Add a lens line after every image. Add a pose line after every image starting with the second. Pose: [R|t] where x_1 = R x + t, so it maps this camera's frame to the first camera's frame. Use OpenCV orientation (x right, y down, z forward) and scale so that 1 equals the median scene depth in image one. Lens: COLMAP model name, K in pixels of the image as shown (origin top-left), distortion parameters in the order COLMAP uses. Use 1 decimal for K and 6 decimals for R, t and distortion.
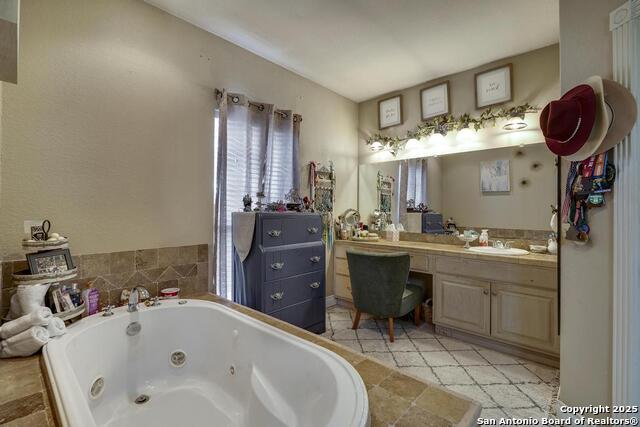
lens RADIAL K [[294.6, 0, 319.6], [0, 294.6, 208.5], [0, 0, 1]] dist [0.006274, 0.000337]
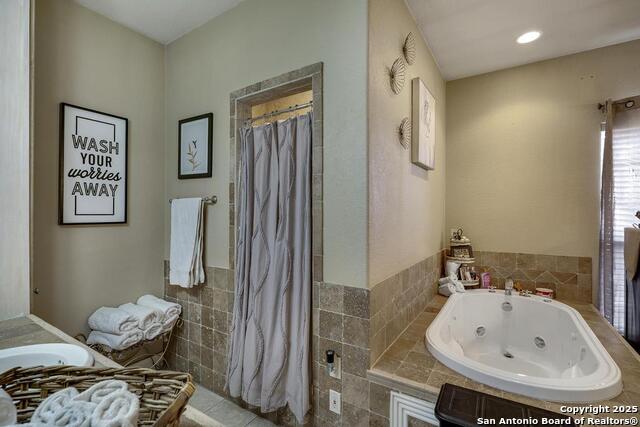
lens RADIAL K [[294.6, 0, 319.8], [0, 294.6, 213.0], [0, 0, 1]] dist [0.006274, 0.000337]
pose [[0.169257, -0.005820, -0.985555, 0.623205], [0.010167, 0.999940, -0.004159, -0.051807], [0.985520, -0.009316, 0.169306, -0.135932]]
